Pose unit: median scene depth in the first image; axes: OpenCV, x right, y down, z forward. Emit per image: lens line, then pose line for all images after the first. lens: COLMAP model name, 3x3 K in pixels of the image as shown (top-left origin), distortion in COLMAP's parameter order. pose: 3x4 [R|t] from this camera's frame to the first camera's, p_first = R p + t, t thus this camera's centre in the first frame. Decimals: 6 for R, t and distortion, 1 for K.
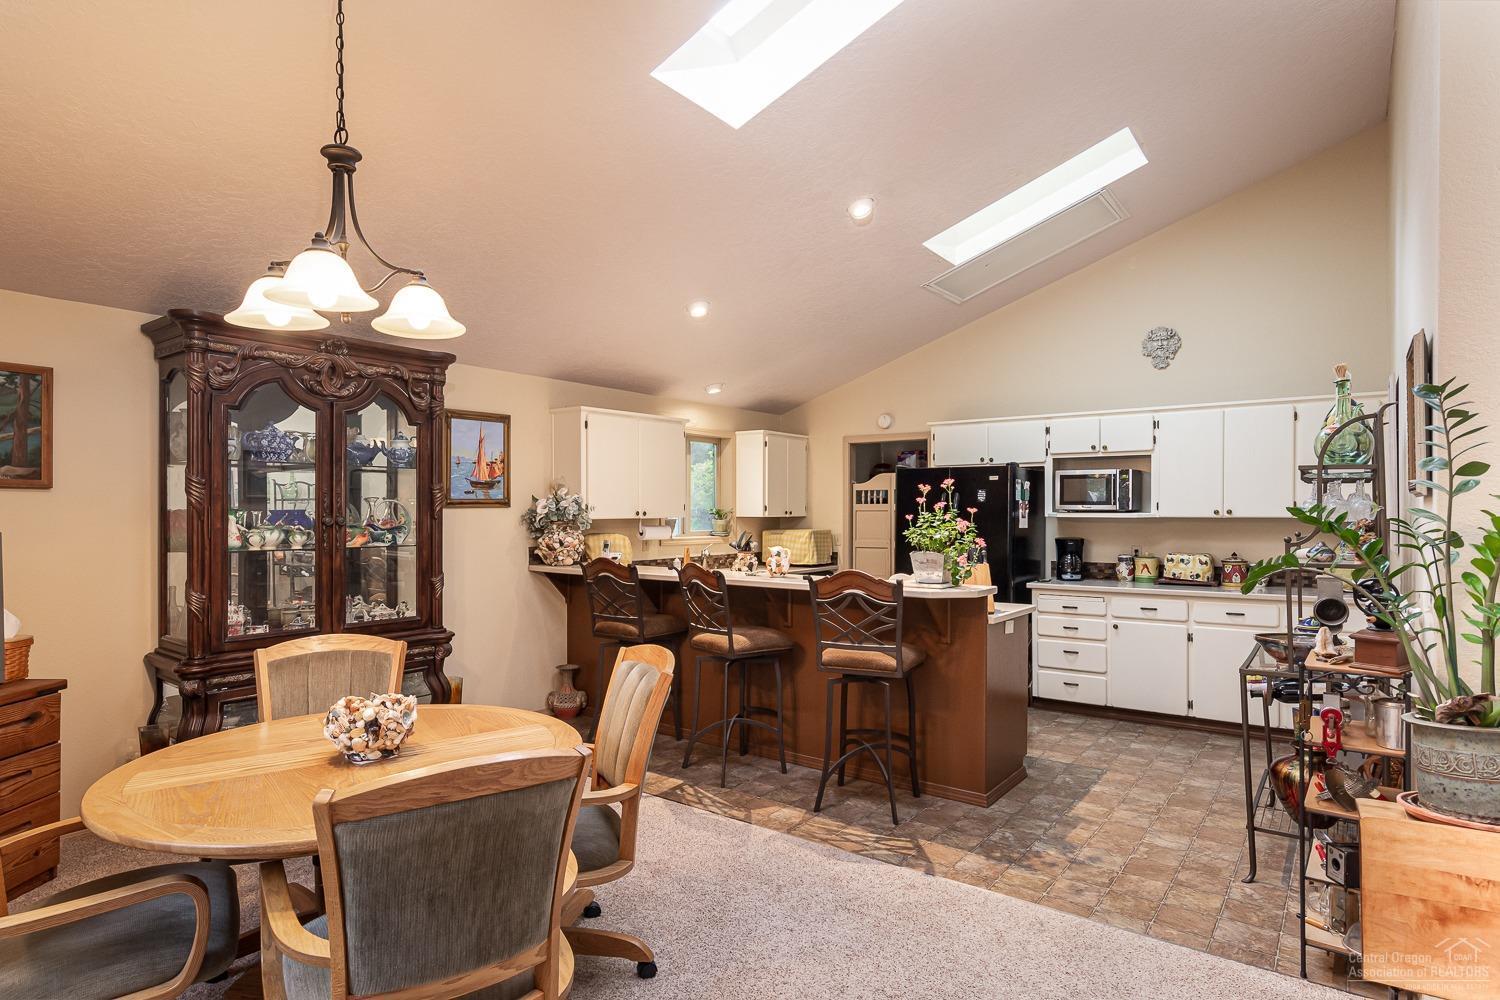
lens RADIAL K [[809.8, 0, 751.4], [0, 809.8, 505.3], [0, 0, 1]] dist [-0.006488, -0.002185]
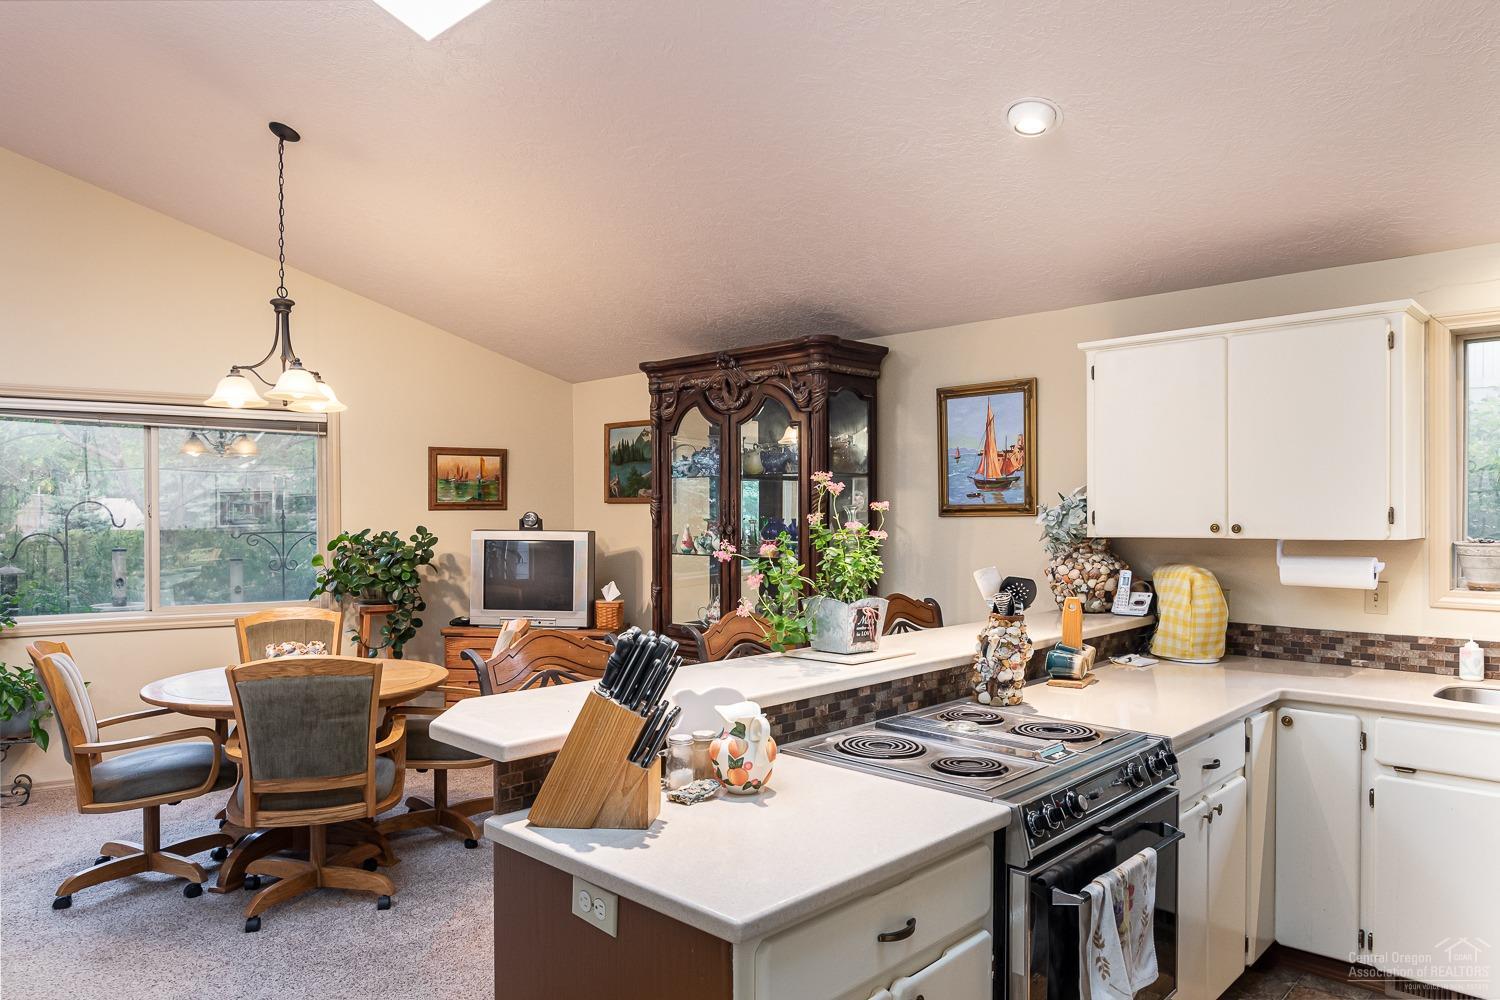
lens RADIAL K [[987.6, 0, 745.5], [0, 987.6, 527.7], [0, 0, 1]] dist [-0.002484, 0.006614]
pose [[-0.116658, 0.013752, -0.993077, 0.659606], [0.006647, 0.999893, 0.013066, 0.000158], [0.993150, -0.005077, -0.116737, 1.042218]]
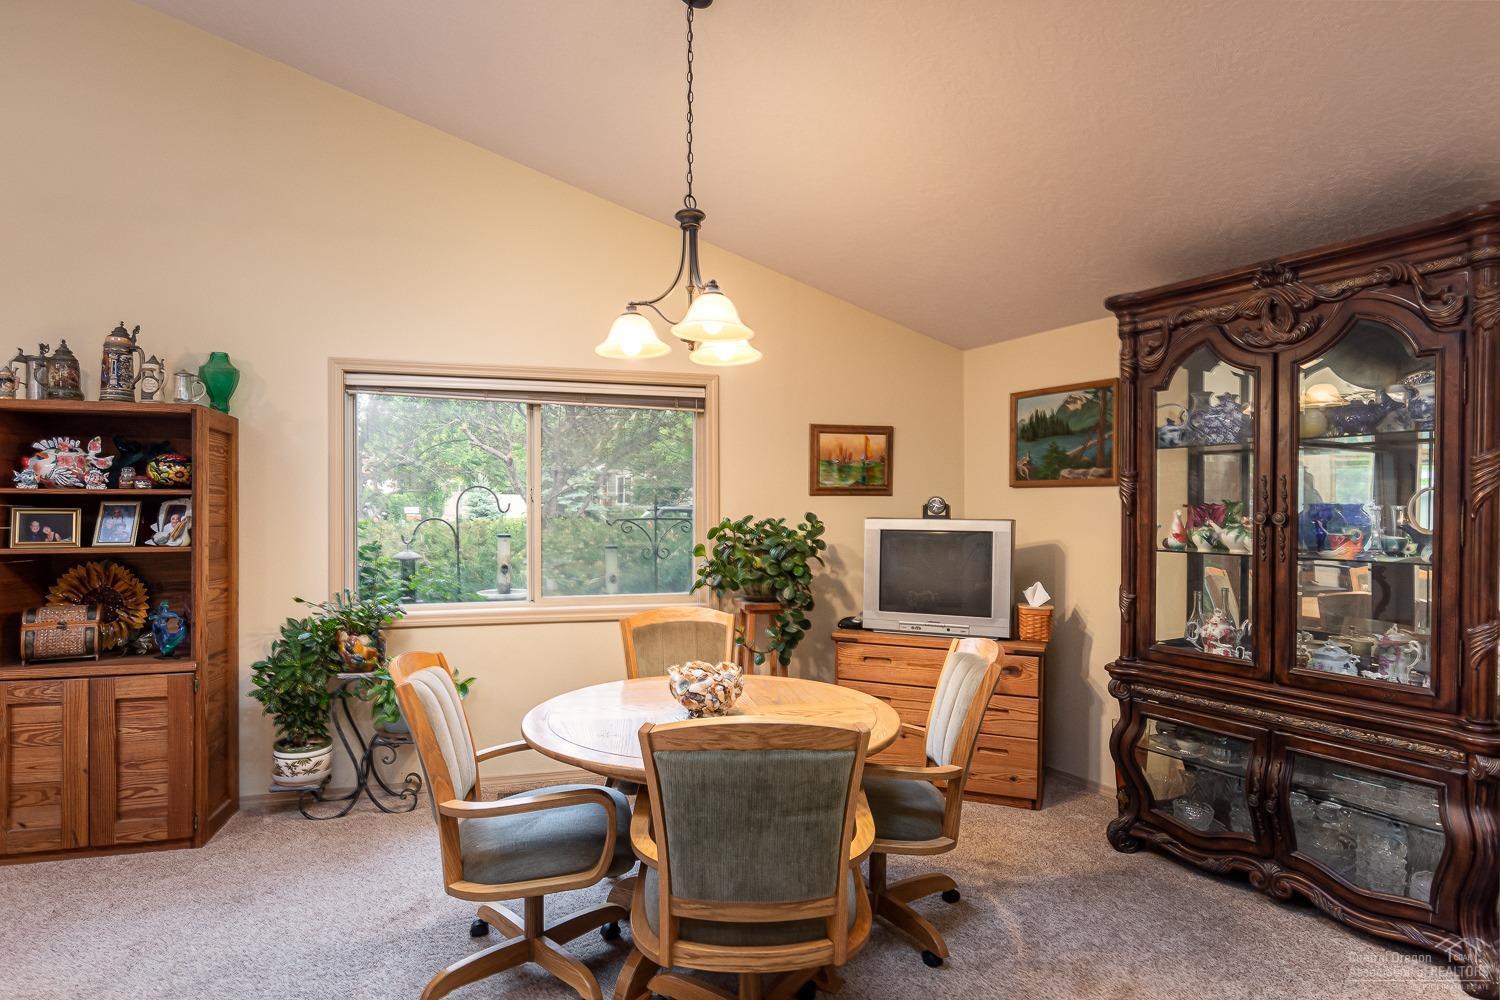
lens RADIAL K [[809.8, 0, 743.3], [0, 809.8, 515.2], [0, 0, 1]] dist [-0.006488, -0.002185]
pose [[-0.392620, 0.006955, -0.919674, 0.291874], [0.003787, 0.999975, 0.005945, 0.009372], [0.919693, -0.001148, -0.392637, 0.754915]]
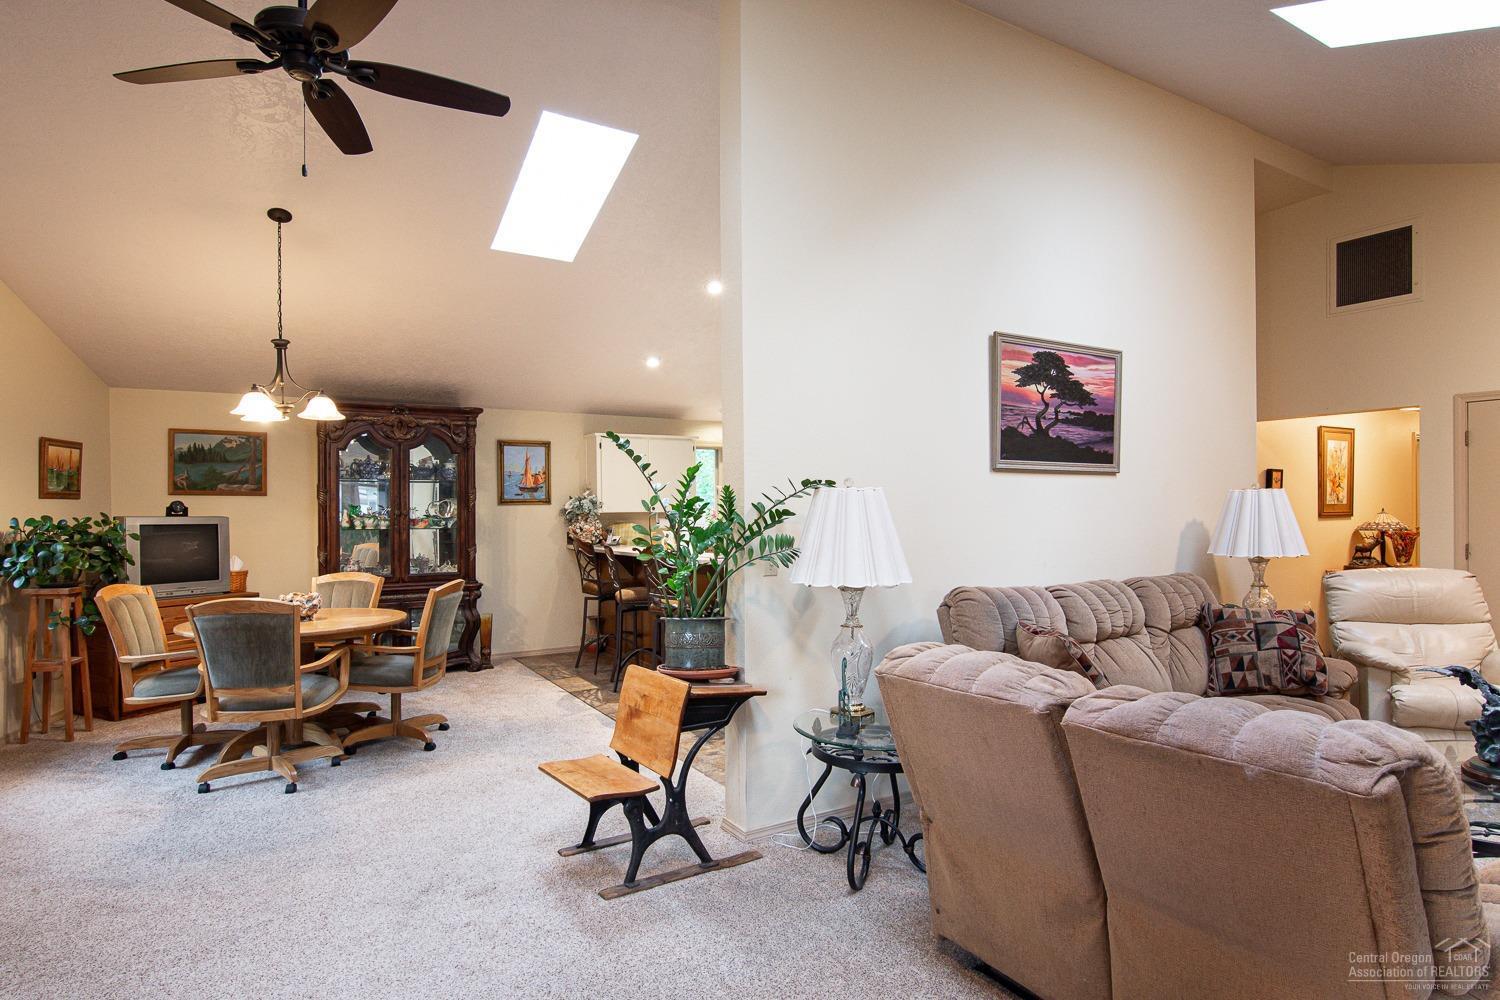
lens RADIAL K [[809.8, 0, 750.2], [0, 809.8, 508.1], [0, 0, 1]] dist [-0.006488, -0.002185]
pose [[0.921079, -0.005064, -0.389342, 0.734700], [0.006817, 0.999972, 0.003121, 0.008367], [0.389315, -0.005529, 0.921088, -0.252960]]
